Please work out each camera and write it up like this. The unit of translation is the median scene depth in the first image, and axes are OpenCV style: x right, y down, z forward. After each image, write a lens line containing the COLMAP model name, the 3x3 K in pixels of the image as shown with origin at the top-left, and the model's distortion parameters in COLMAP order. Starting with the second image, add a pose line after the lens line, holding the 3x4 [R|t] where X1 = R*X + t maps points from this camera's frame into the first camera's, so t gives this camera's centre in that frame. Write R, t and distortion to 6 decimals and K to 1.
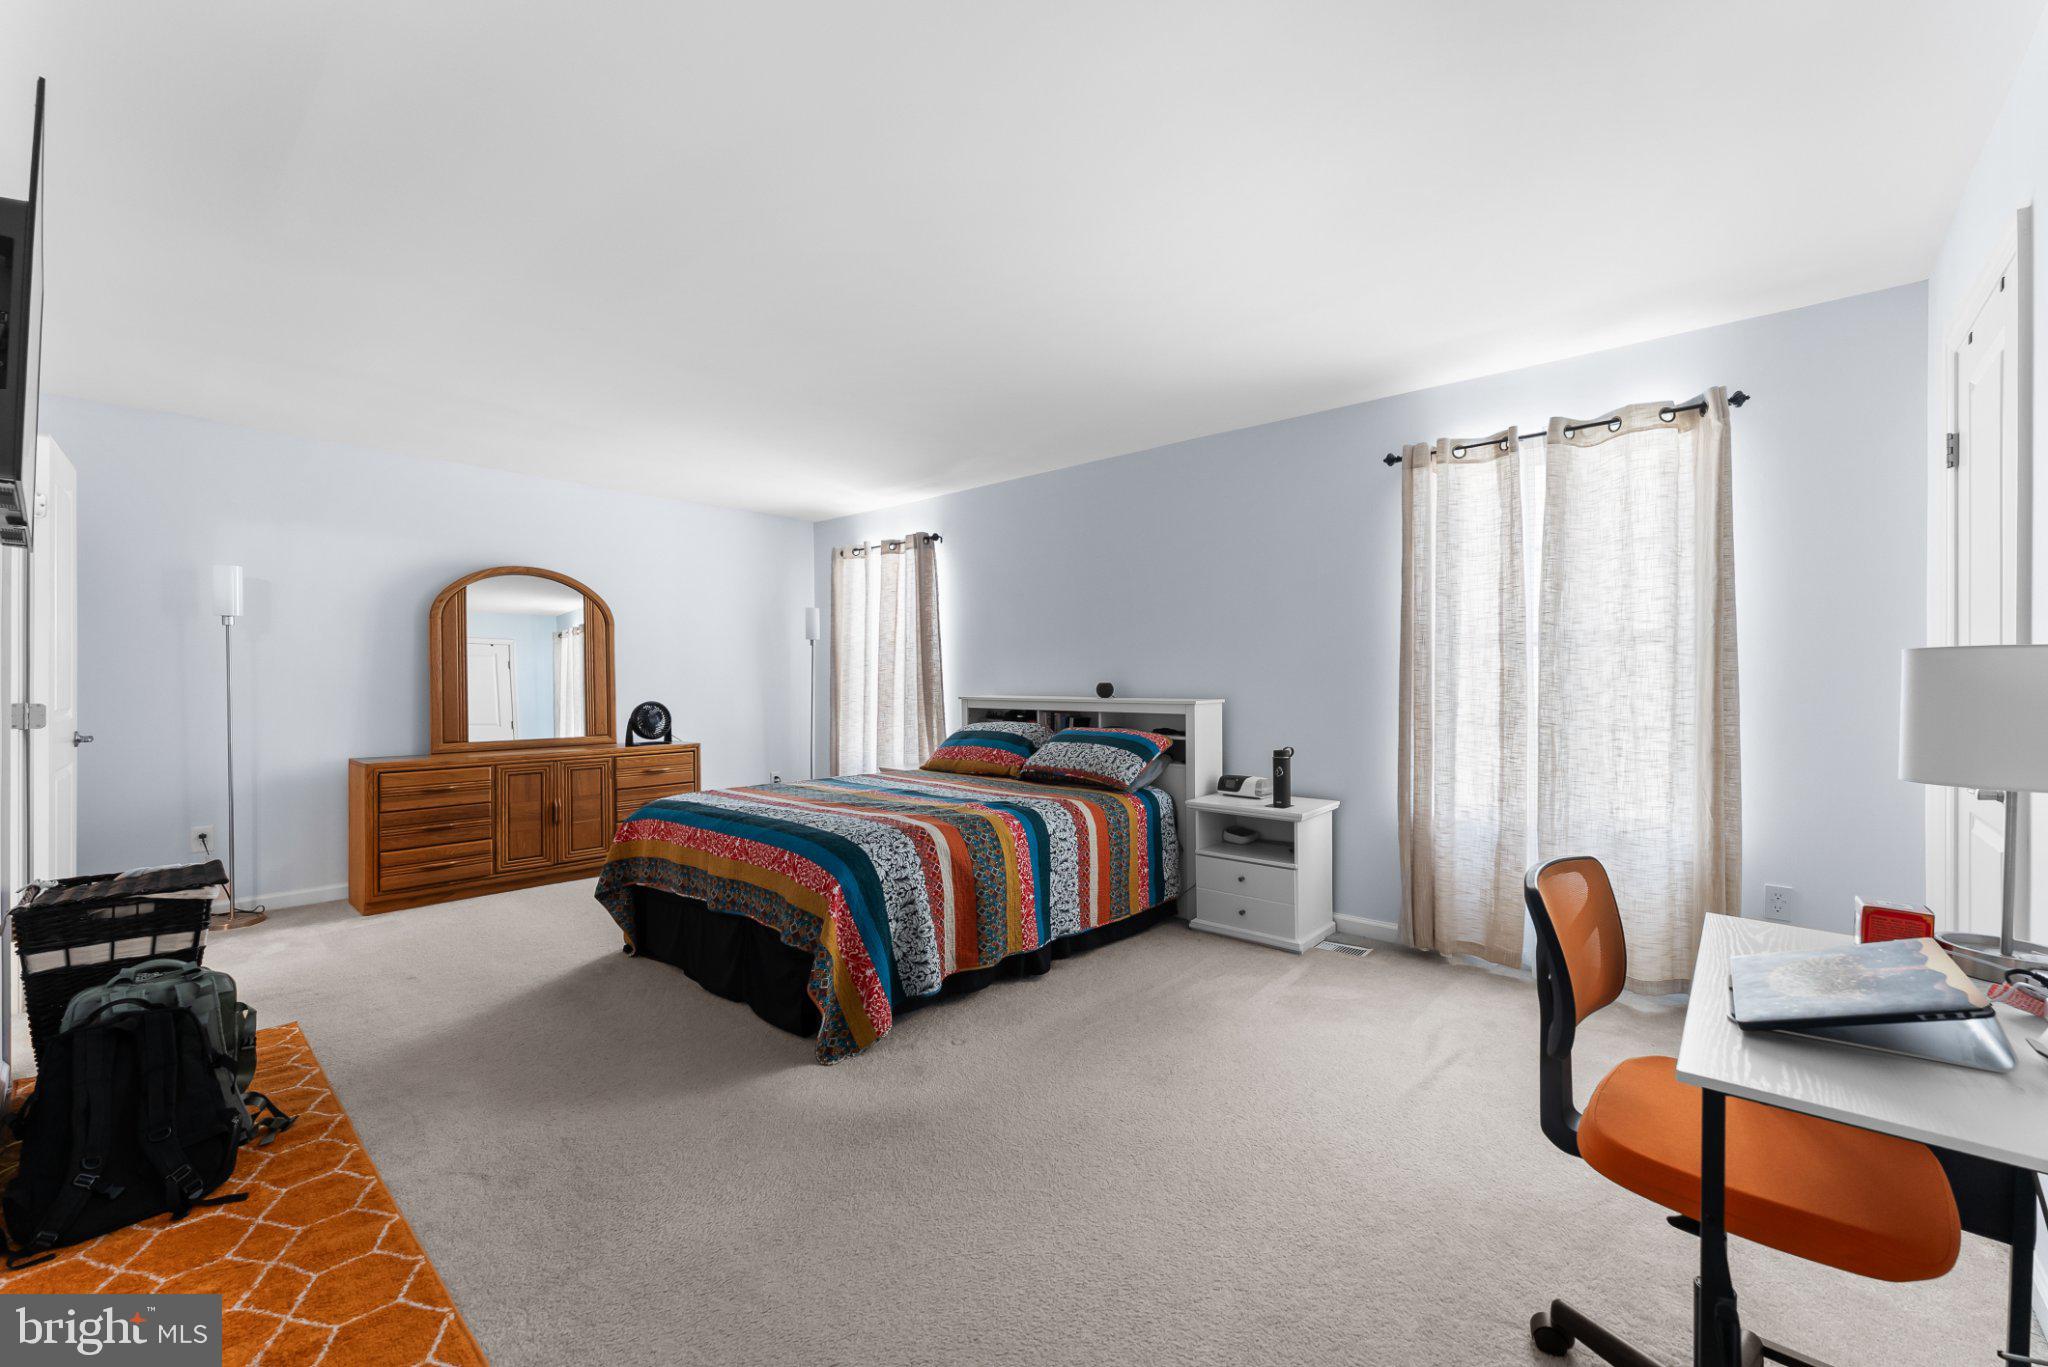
lens RADIAL K [[827.5, 0, 1023.3], [0, 827.5, 682.5], [0, 0, 1]] dist [-0.001738, -0.000052]
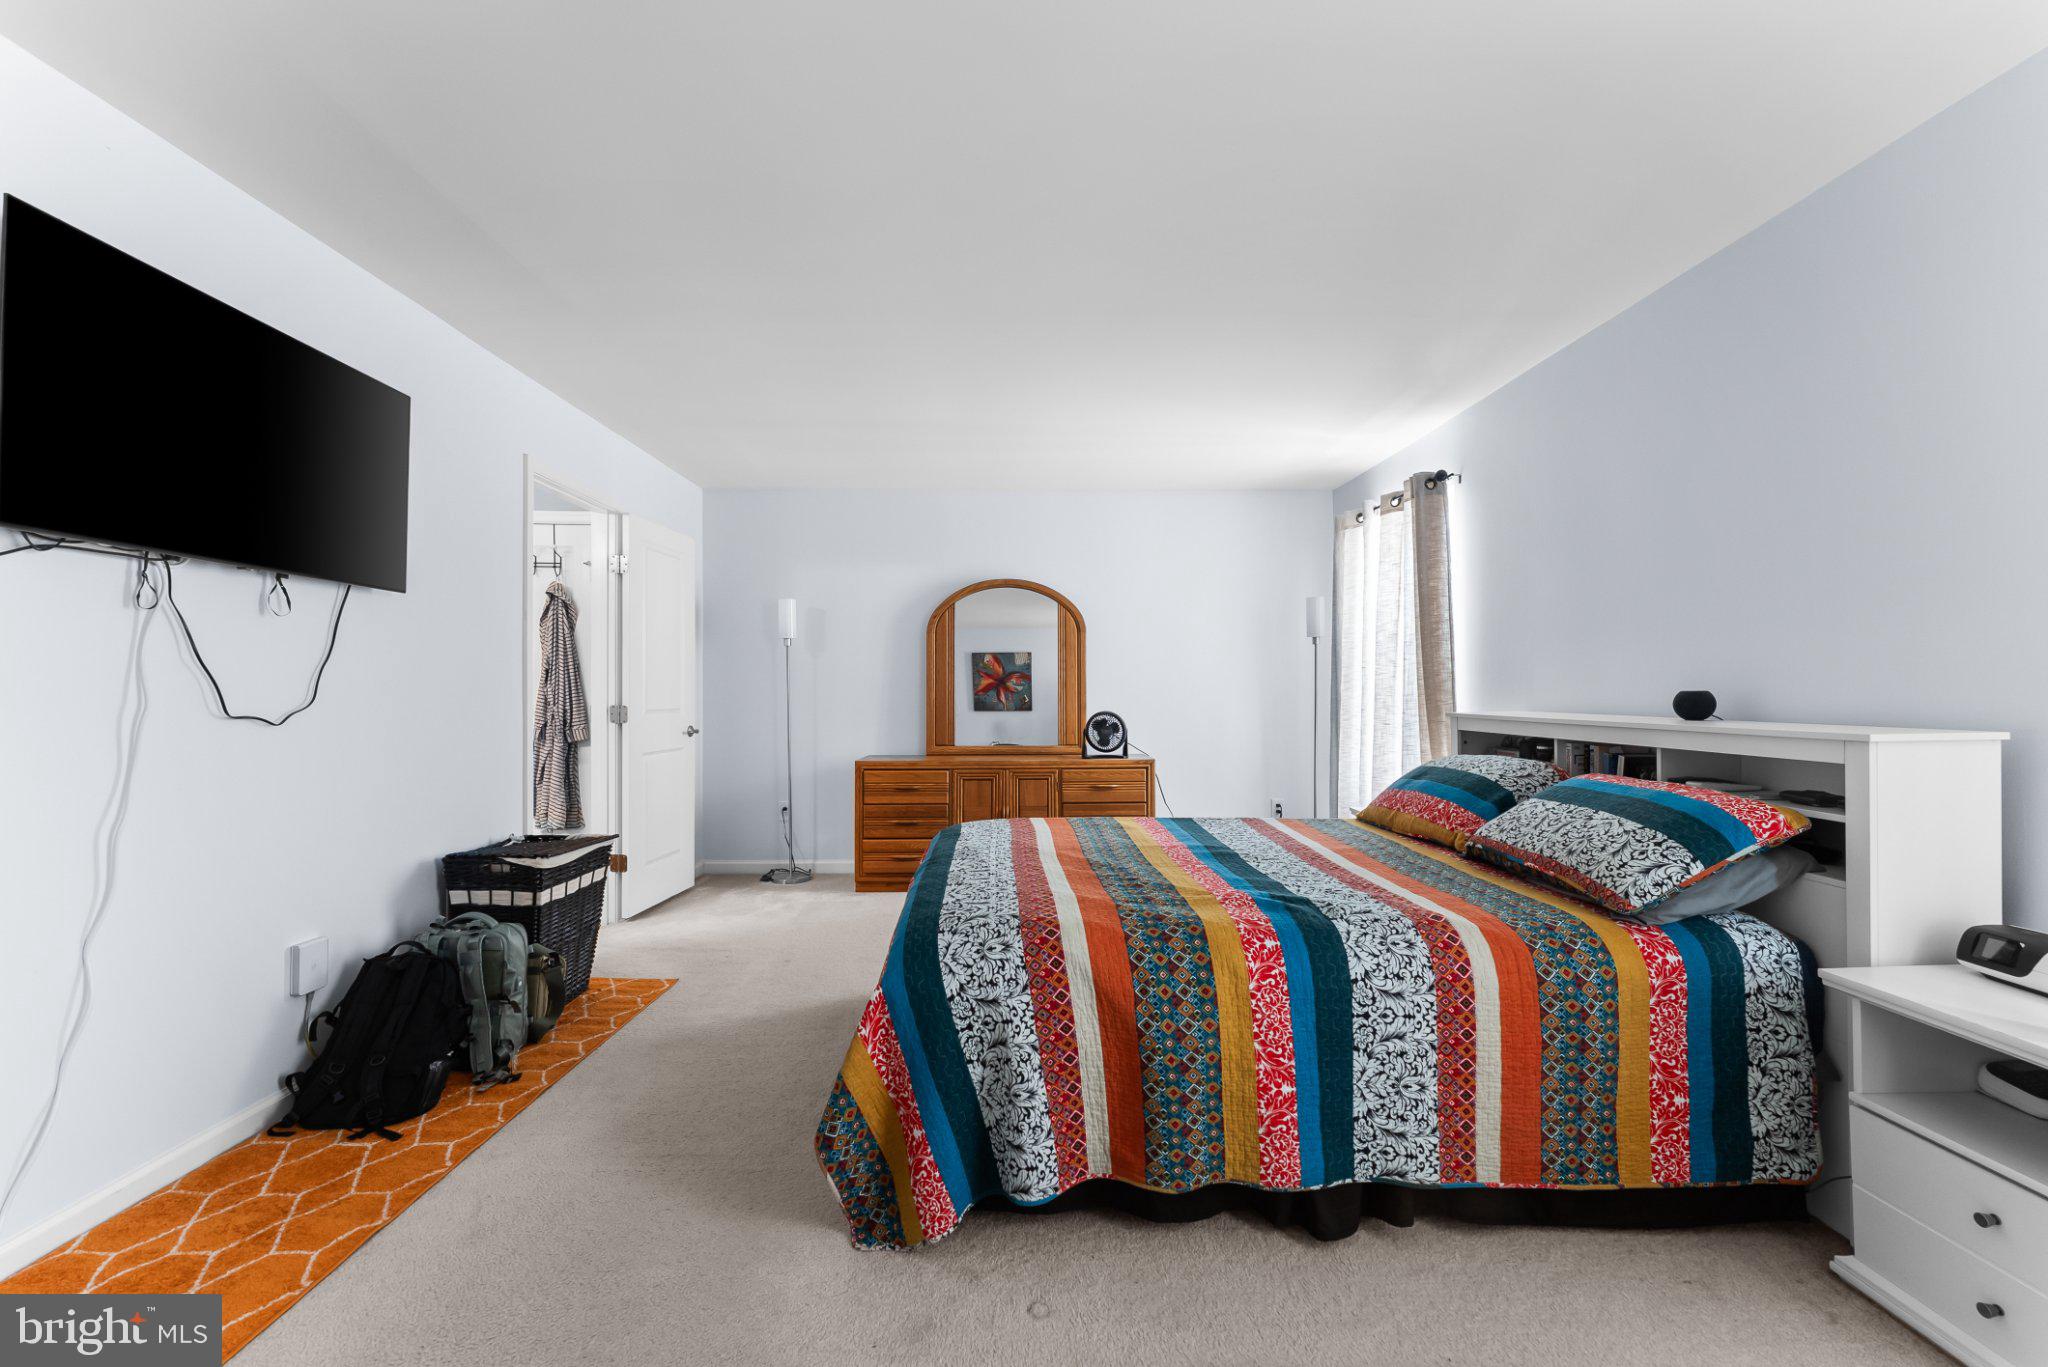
lens RADIAL K [[827.5, 0, 1024.1], [0, 827.5, 694.4], [0, 0, 1]] dist [-0.001738, -0.000052]
pose [[0.674227, 0.002528, -0.738520, 0.247473], [0.000366, 0.999993, 0.003757, 0.000604], [0.738524, -0.002804, 0.674221, 0.436826]]
